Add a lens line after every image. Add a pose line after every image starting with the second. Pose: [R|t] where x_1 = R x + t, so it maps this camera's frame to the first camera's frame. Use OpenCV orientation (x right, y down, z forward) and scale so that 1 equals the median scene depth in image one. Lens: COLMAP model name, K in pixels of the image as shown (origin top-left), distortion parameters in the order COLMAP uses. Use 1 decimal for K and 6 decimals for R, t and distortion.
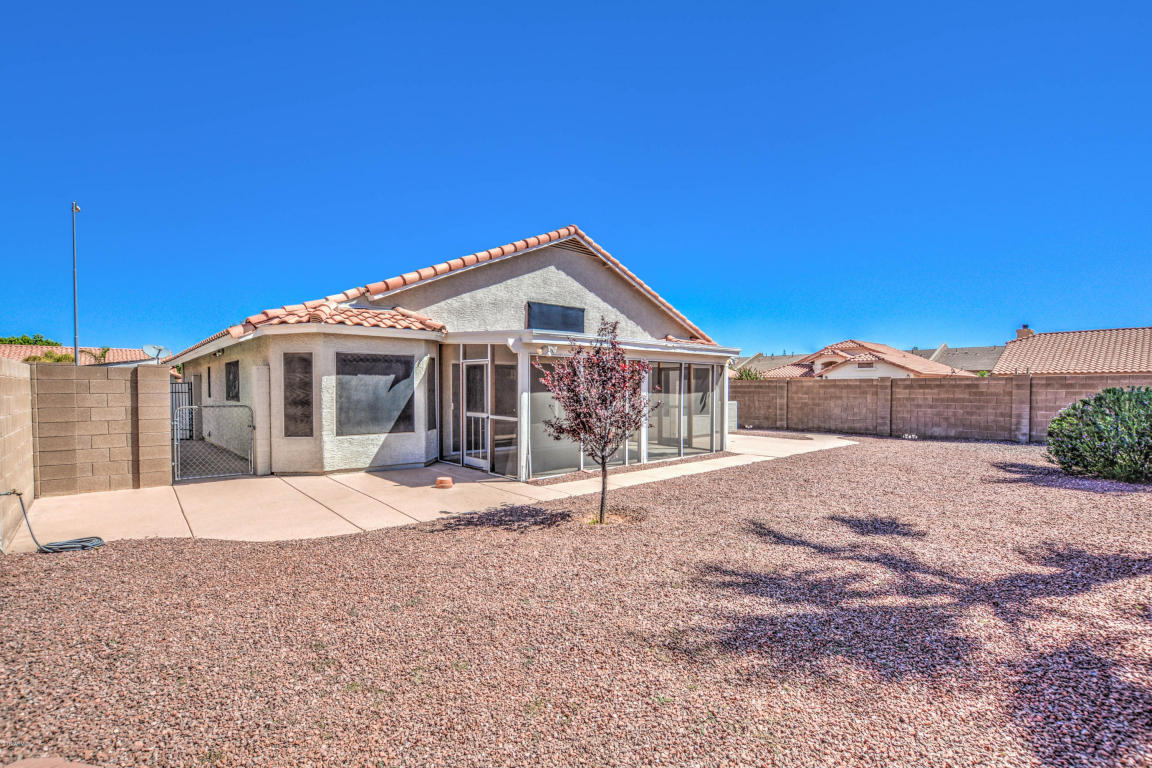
lens RADIAL K [[524.8, 0, 575.6], [0, 524.8, 395.5], [0, 0, 1]] dist [-0.009250, -0.000093]
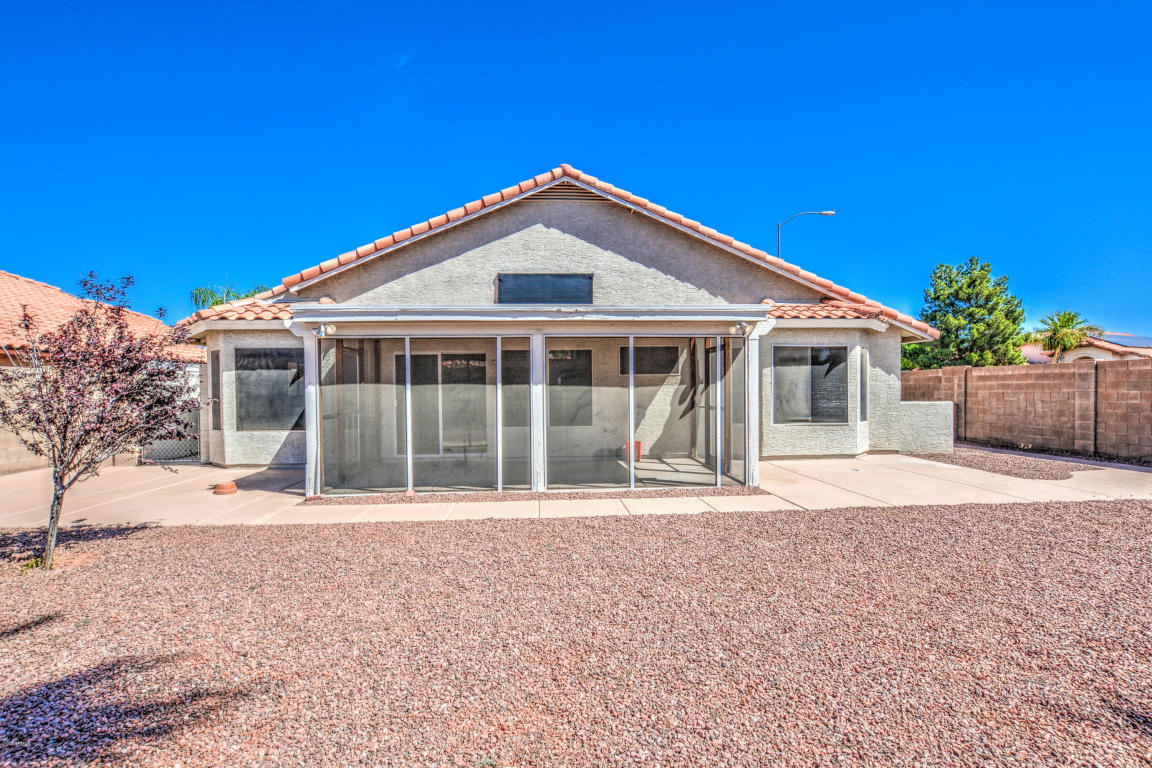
lens RADIAL K [[524.8, 0, 575.6], [0, 524.8, 395.5], [0, 0, 1]] dist [-0.009250, -0.000093]
pose [[0.794170, 0.000763, -0.607695, 0.483088], [-0.000236, 1.000000, 0.000948, 0.005882], [0.607696, -0.000609, 0.794170, 0.426992]]
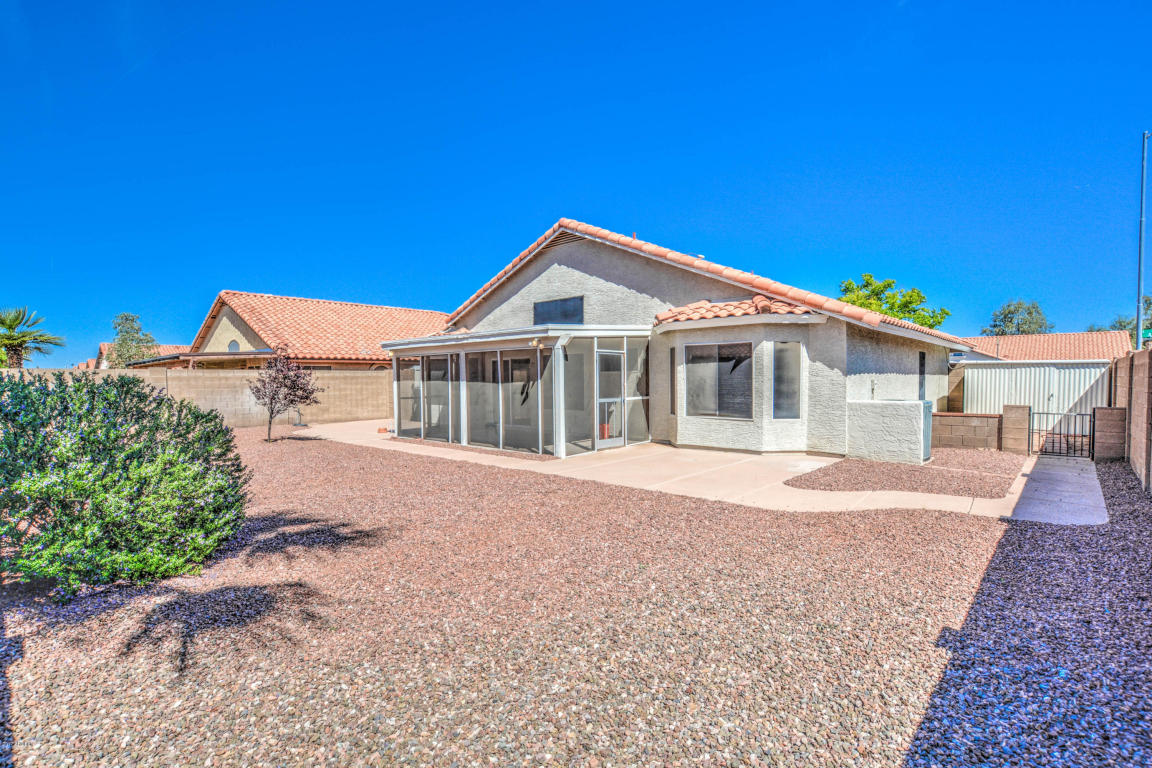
lens RADIAL K [[554.0, 0, 576.0], [0, 554.0, 384.0], [0, 0, 1]] dist [-0.002111, -0.000053]
pose [[0.126197, 0.006241, -0.991986, 1.115908], [-0.005652, 0.999968, 0.005572, -0.007875], [0.991989, 0.004904, 0.126229, 0.922951]]
